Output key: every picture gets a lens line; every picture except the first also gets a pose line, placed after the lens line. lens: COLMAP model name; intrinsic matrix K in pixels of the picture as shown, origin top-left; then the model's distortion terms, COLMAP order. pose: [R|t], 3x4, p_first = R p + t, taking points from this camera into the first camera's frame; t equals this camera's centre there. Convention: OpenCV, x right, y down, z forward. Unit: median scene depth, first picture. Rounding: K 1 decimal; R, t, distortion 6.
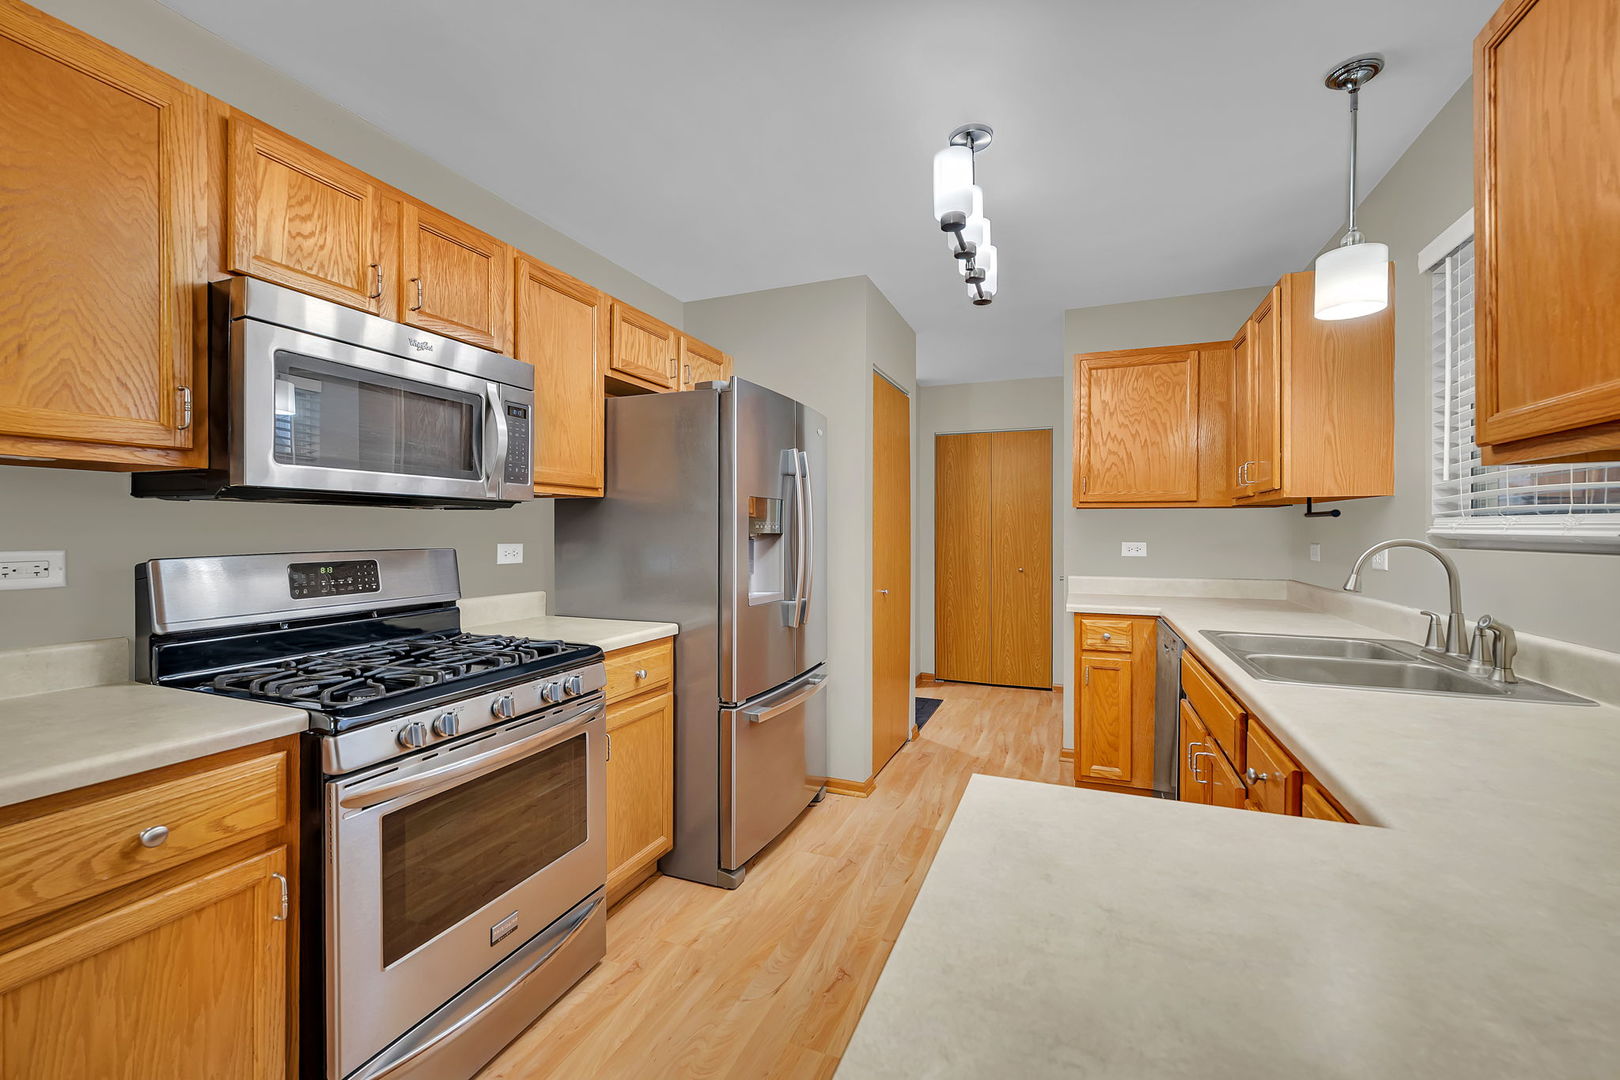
lens RADIAL K [[662.7, 0, 805.1], [0, 662.7, 537.6], [0, 0, 1]] dist [-0.001467, -0.000130]
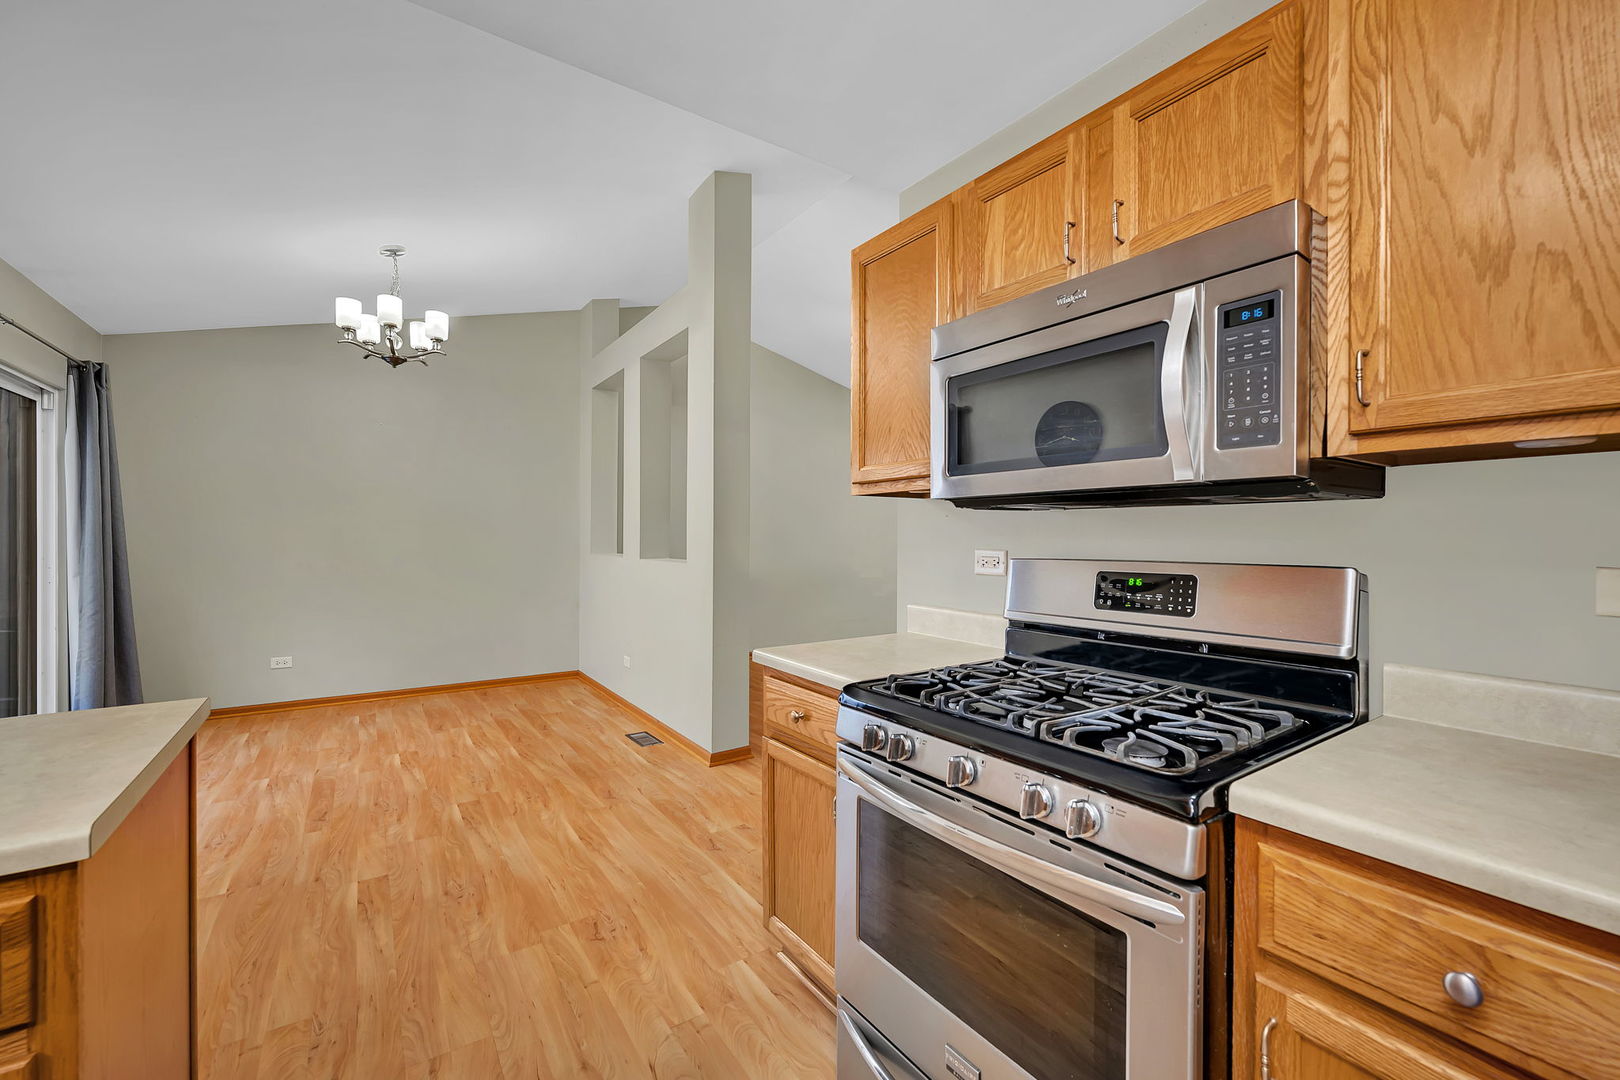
lens RADIAL K [[662.7, 0, 805.1], [0, 662.7, 537.6], [0, 0, 1]] dist [-0.001467, -0.000130]
pose [[-0.550167, -0.001167, -0.835054, 0.125337], [-0.012737, 0.999894, 0.006994, -0.004829], [0.834958, 0.014484, -0.550123, 0.597944]]
